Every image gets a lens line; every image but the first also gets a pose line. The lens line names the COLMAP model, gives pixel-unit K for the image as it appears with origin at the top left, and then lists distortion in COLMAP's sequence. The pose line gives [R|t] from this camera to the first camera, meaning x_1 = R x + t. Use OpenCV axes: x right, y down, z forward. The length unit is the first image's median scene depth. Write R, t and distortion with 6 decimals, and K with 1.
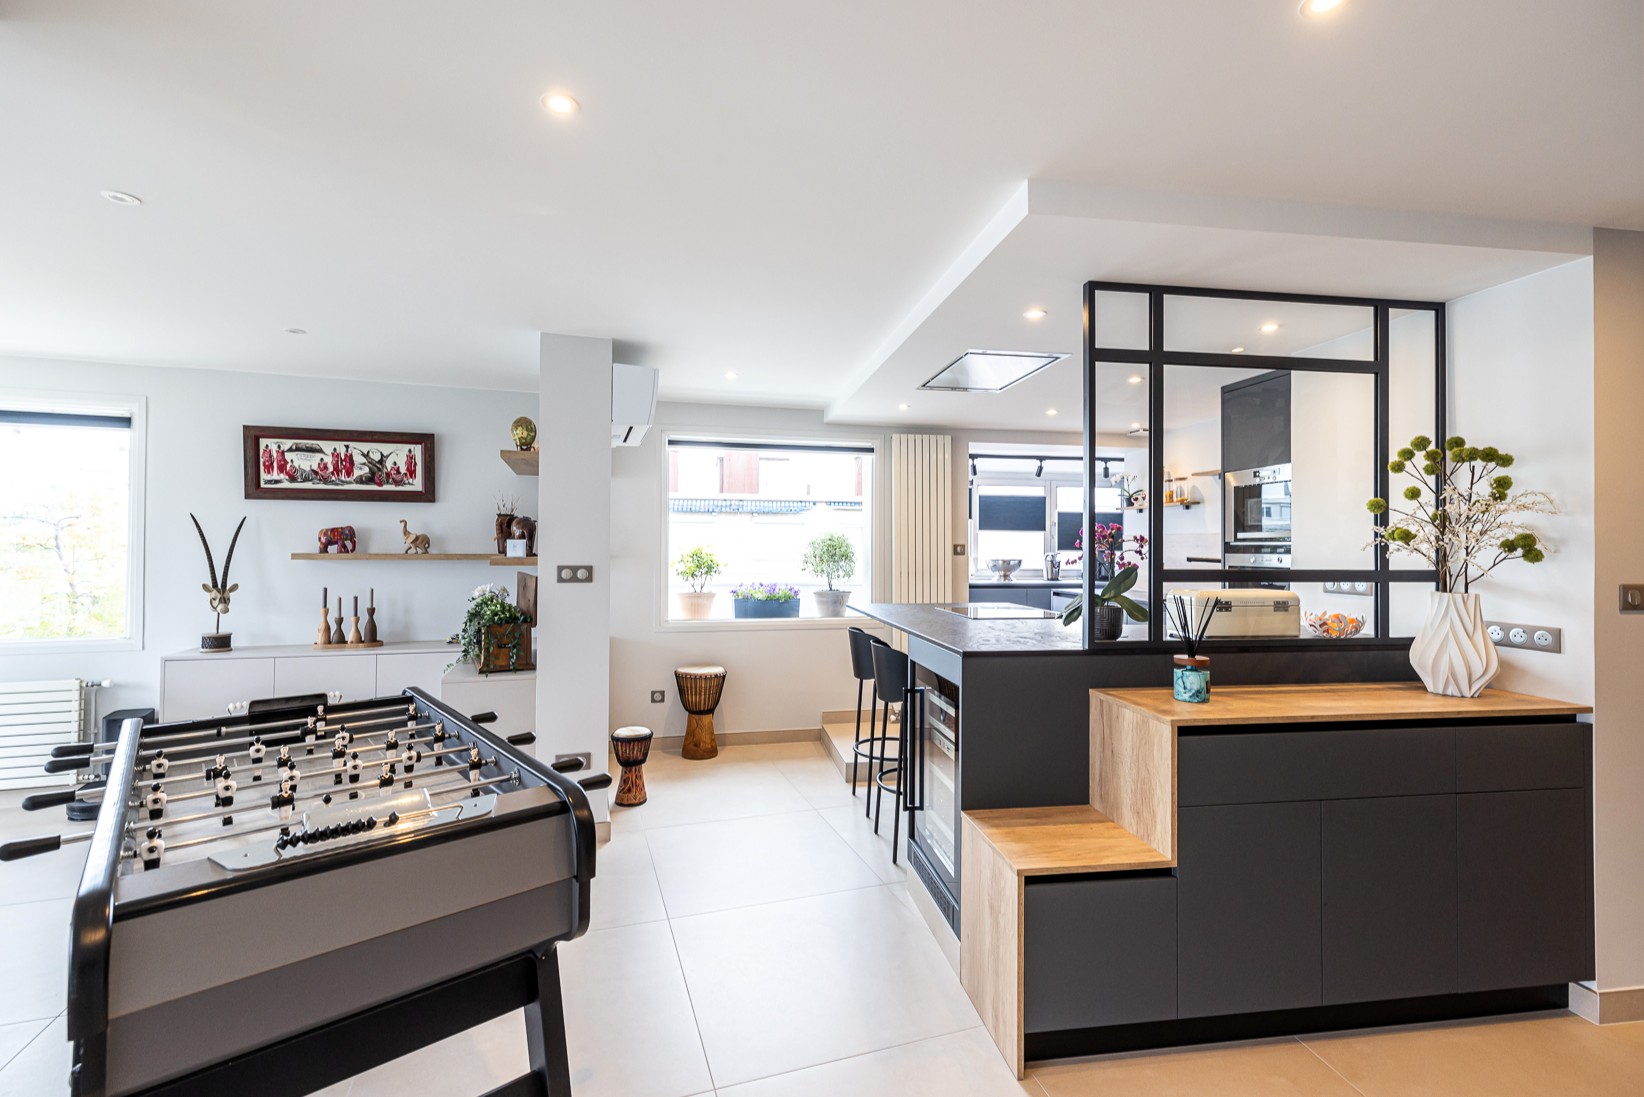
lens RADIAL K [[812.6, 0, 827.0], [0, 812.6, 525.8], [0, 0, 1]] dist [0.001899, 0.000312]
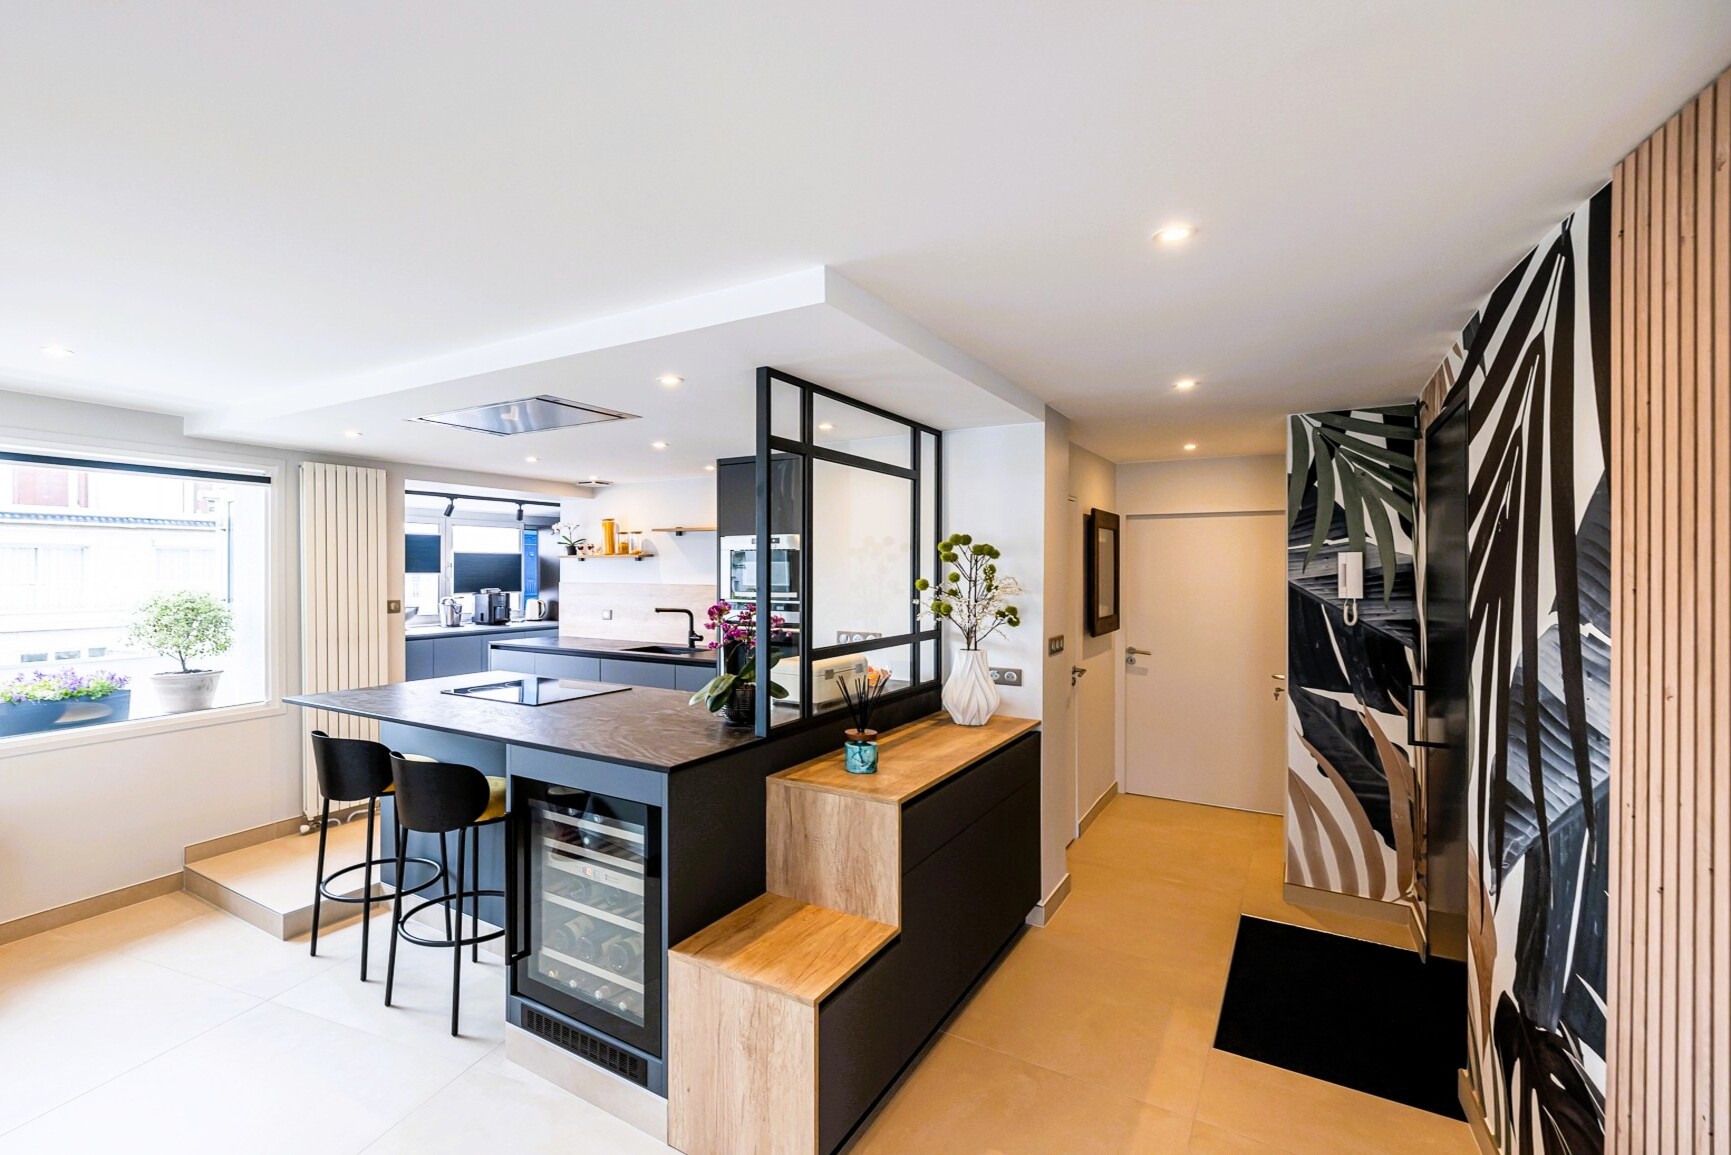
lens RADIAL K [[756.1, 0, 843.7], [0, 756.1, 565.5], [0, 0, 1]] dist [-0.000896, -0.000024]
pose [[0.641934, -0.007292, 0.766725, -0.314429], [-0.010754, 0.999771, 0.018512, -0.074396], [-0.766685, -0.020129, 0.641708, 0.322239]]
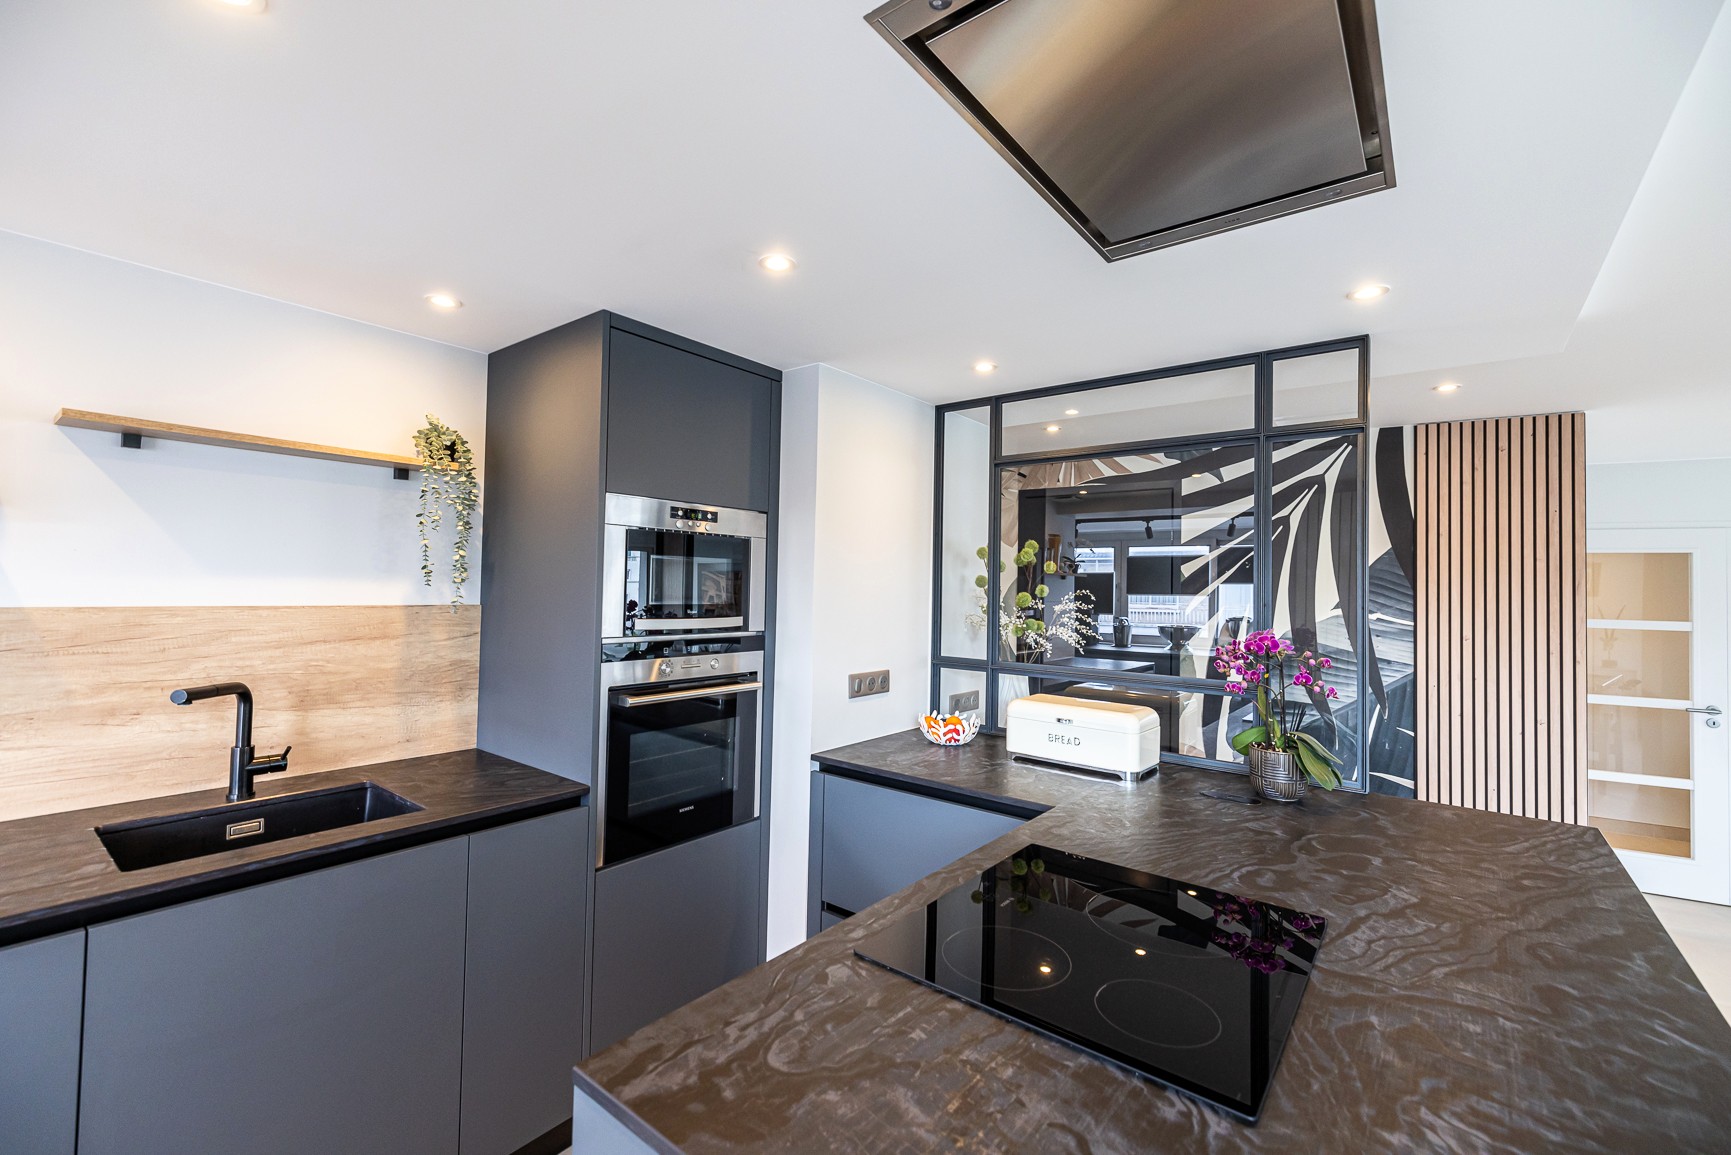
lens RADIAL K [[756.1, 0, 843.7], [0, 756.1, 565.5], [0, 0, 1]] dist [-0.000896, -0.000024]
pose [[-0.663728, -0.004649, 0.747960, 0.139265], [-0.044250, 0.998473, -0.033060, -0.023185], [-0.746664, -0.055040, -0.662920, 1.860811]]
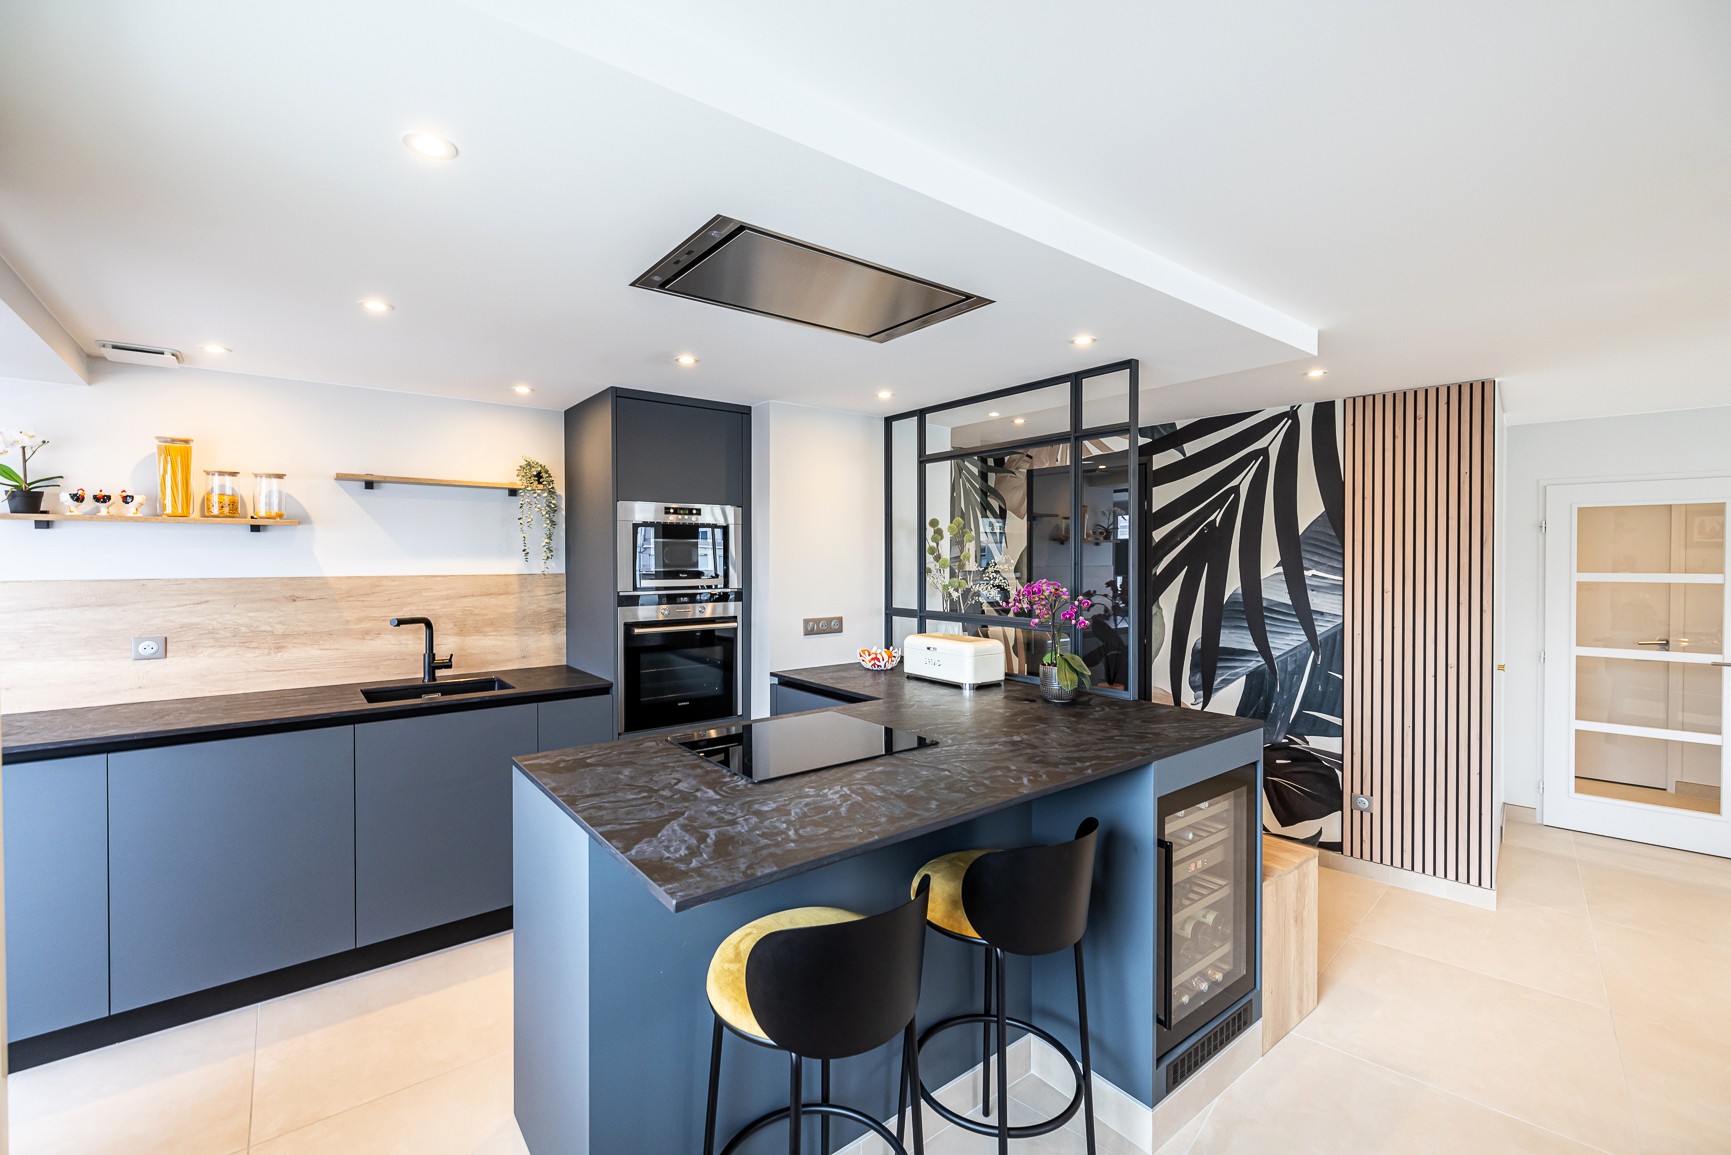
lens RADIAL K [[754.5, 0, 832.7], [0, 754.5, 561.8], [0, 0, 1]] dist [0.000165, 0.000022]
pose [[-0.462909, -0.016174, 0.886258, -0.372671], [-0.022983, 0.999716, 0.006239, -0.028654], [-0.886108, -0.017481, -0.463149, 1.793669]]
